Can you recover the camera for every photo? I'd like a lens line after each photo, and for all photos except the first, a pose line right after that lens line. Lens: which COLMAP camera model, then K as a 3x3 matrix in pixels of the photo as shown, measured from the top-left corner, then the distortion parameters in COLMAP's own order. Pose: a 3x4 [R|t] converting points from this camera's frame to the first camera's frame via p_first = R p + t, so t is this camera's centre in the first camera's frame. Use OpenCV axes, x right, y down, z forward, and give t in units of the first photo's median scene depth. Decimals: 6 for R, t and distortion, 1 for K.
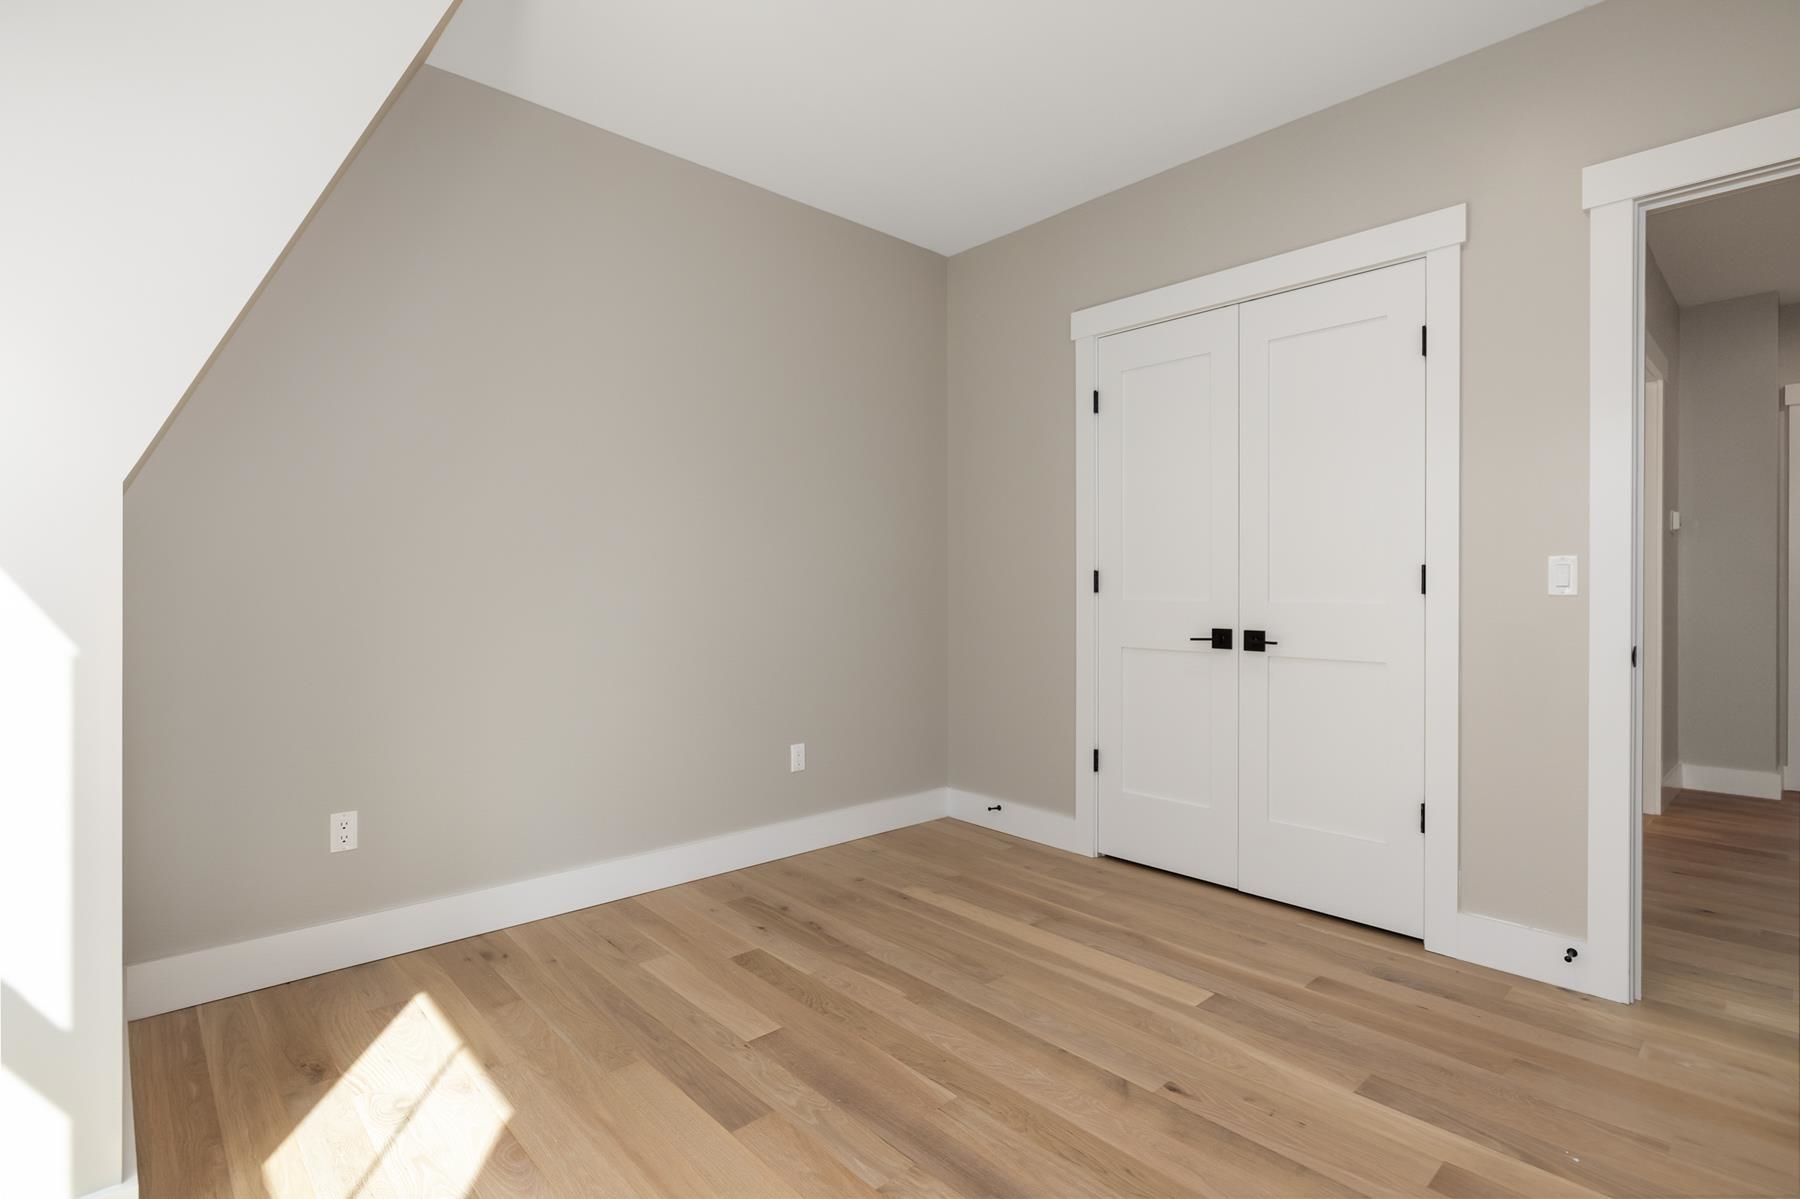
lens RADIAL K [[878.3, 0, 899.2], [0, 878.3, 595.7], [0, 0, 1]] dist [0.004356, -0.000814]
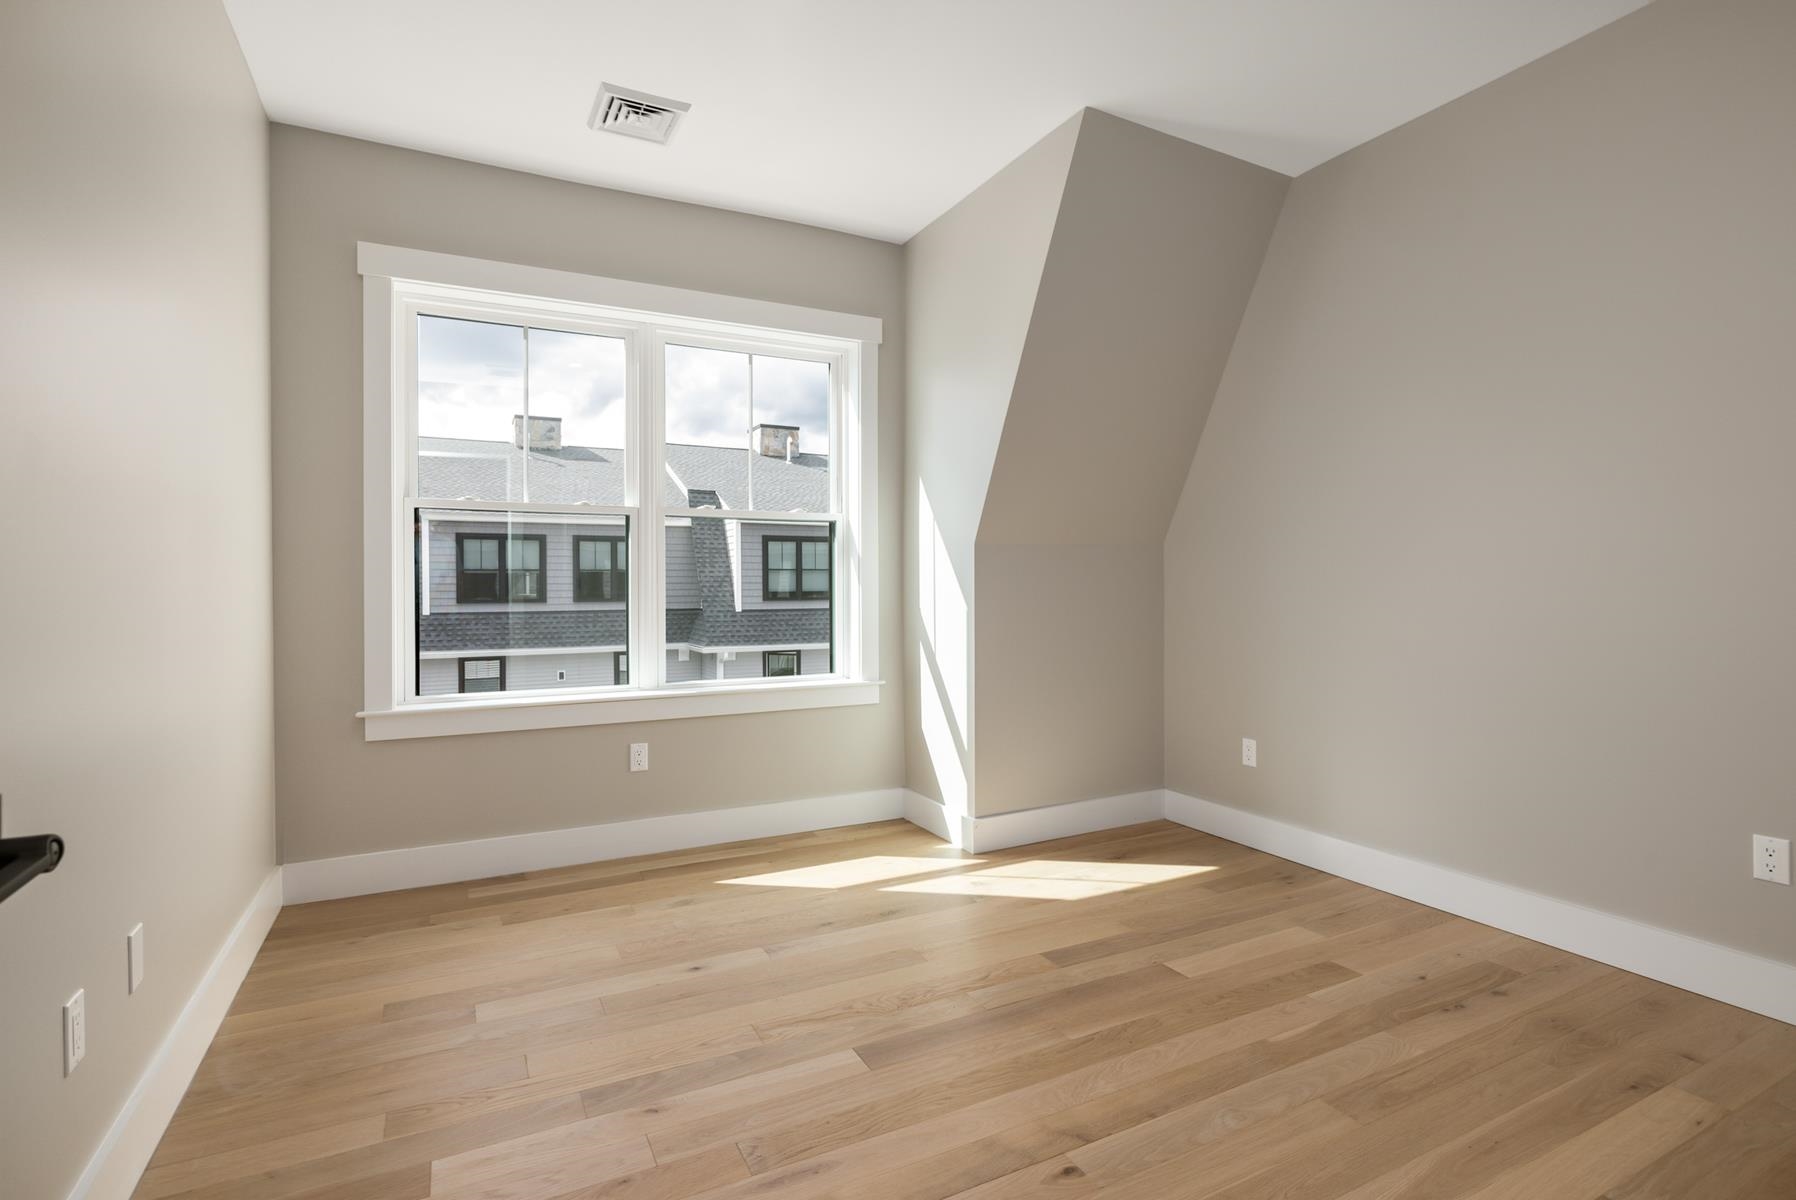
lens RADIAL K [[876.3, 0, 904.3], [0, 876.3, 587.3], [0, 0, 1]] dist [0.004356, -0.000814]
pose [[-0.271370, 0.000203, -0.962475, 0.938666], [-0.004392, 0.999989, 0.001449, -0.005643], [0.962465, 0.004621, -0.271366, 0.857916]]
